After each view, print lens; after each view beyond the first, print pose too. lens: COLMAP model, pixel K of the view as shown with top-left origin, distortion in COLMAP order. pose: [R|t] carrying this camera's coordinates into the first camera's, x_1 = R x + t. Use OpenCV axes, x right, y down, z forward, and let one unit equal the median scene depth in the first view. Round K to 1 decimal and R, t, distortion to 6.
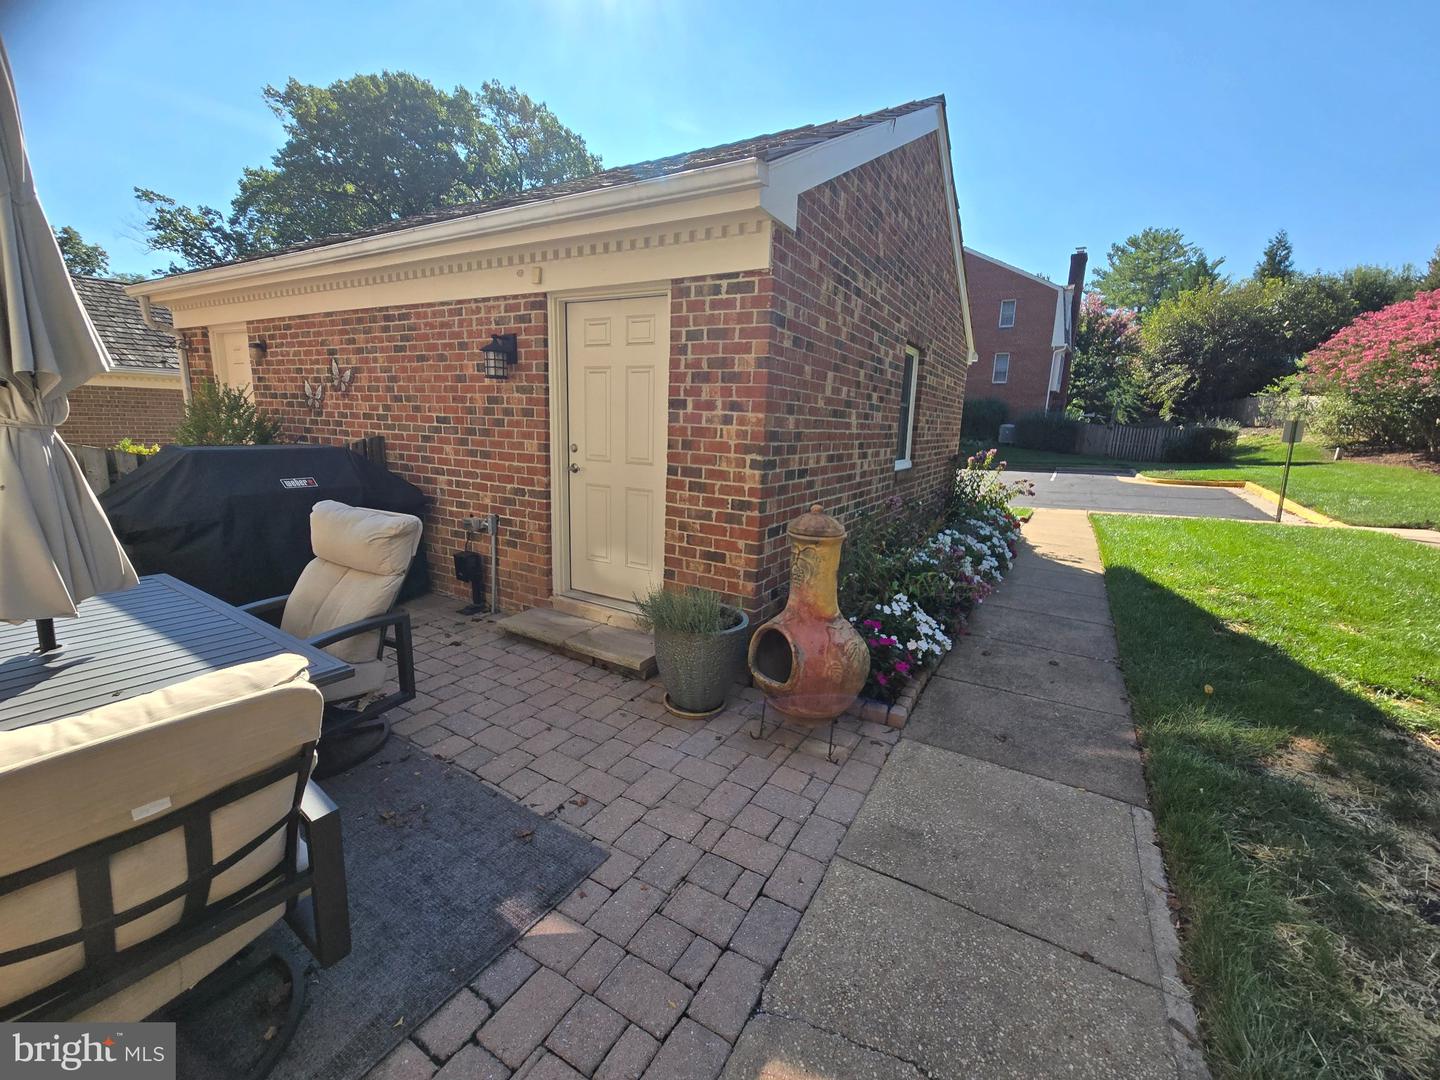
lens RADIAL K [[595.0, 0, 726.4], [0, 595.0, 538.0], [0, 0, 1]] dist [-0.000537, 0.000019]
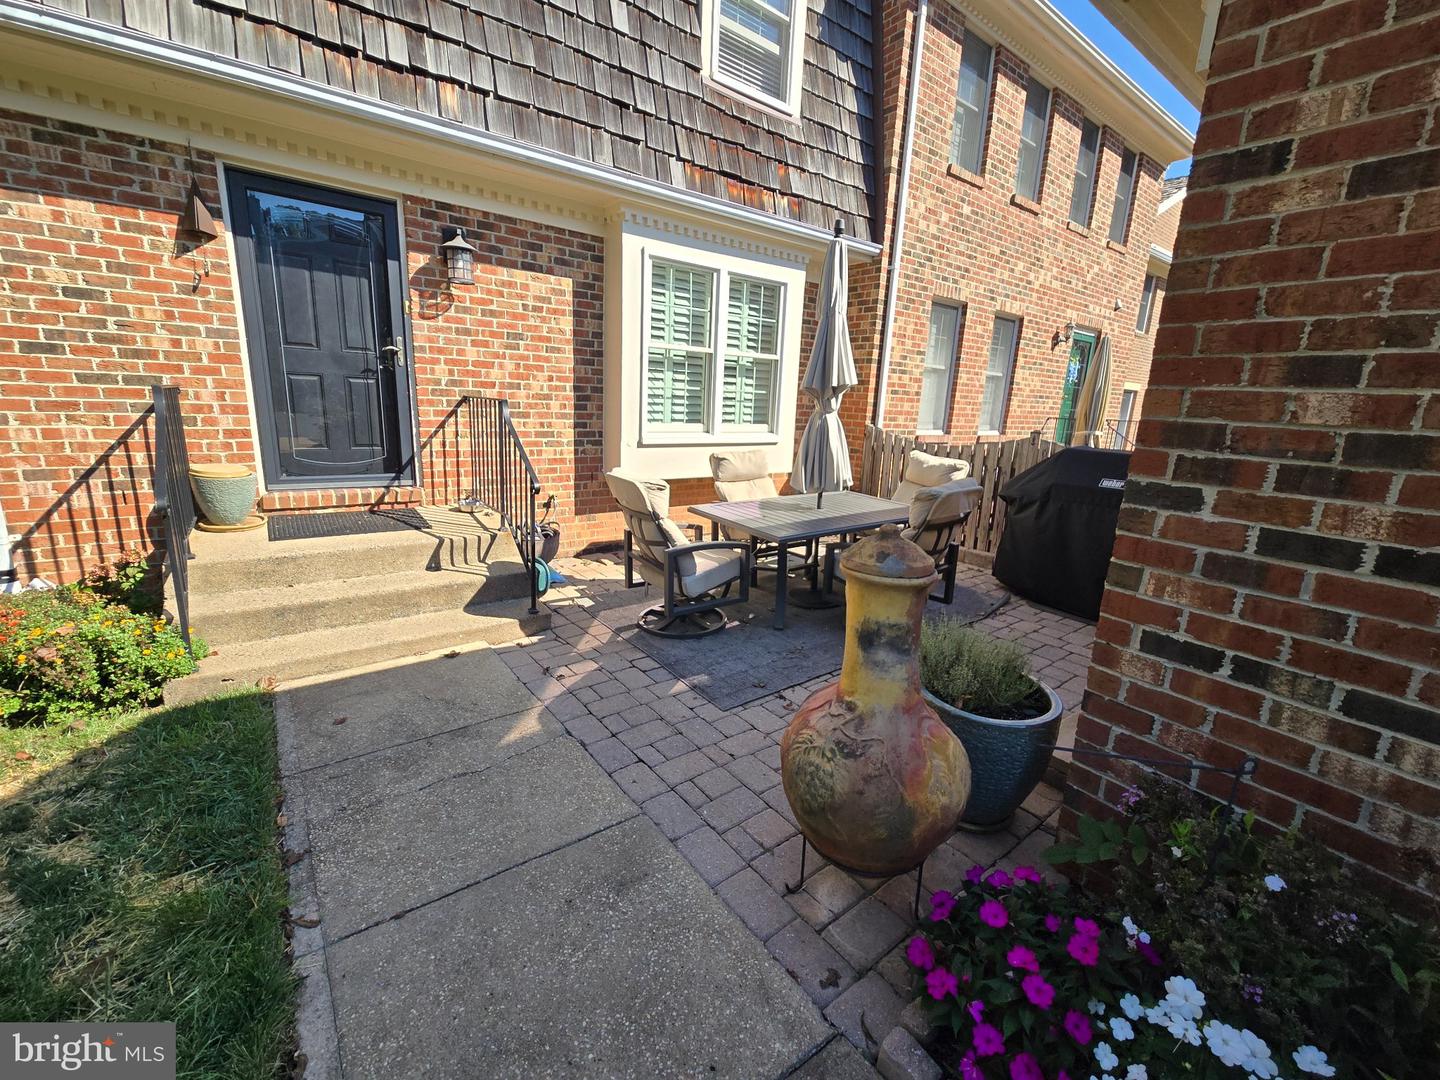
lens RADIAL K [[595.0, 0, 727.8], [0, 595.0, 536.2], [0, 0, 1]] dist [-0.000537, 0.000019]
pose [[-0.390073, 0.153156, -0.907957, 1.078634], [-0.239212, 0.935357, 0.260548, -0.225300], [0.889168, 0.318827, -0.328221, 1.452576]]
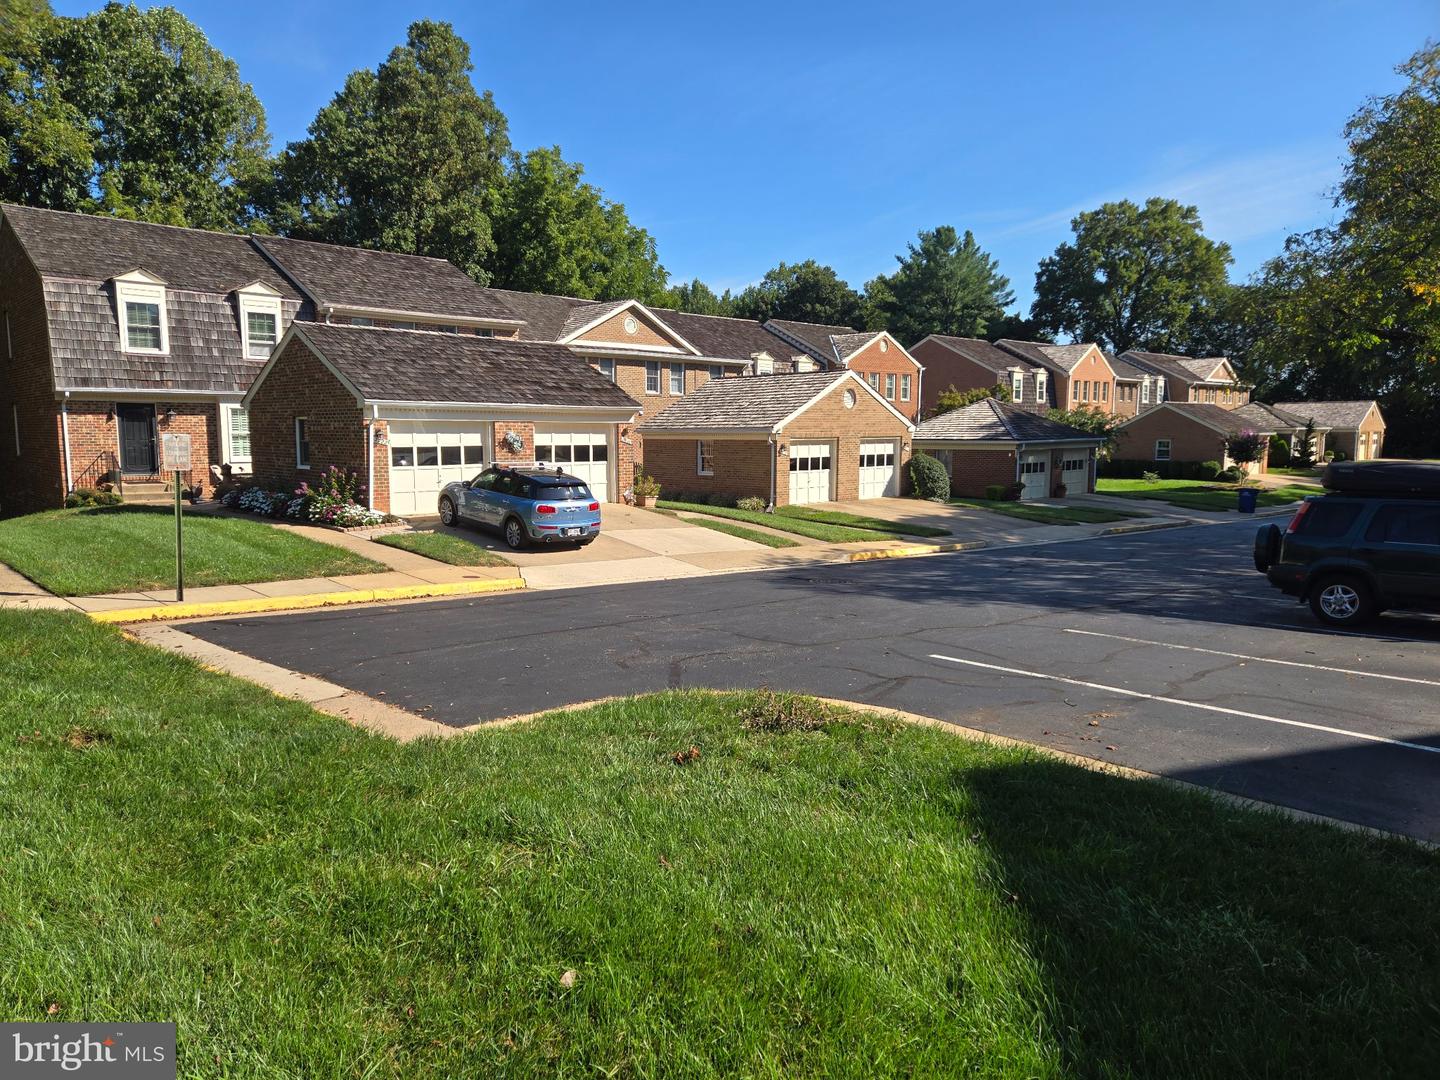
lens RADIAL K [[957.8, 0, 722.1], [0, 957.8, 537.8], [0, 0, 1]] dist [0.006980, 0.001442]
pose [[-0.290379, 0.063193, -0.954823, 4.052150], [-0.191992, 0.973680, 0.122829, -0.759100], [0.937454, 0.218985, -0.270604, 4.547545]]
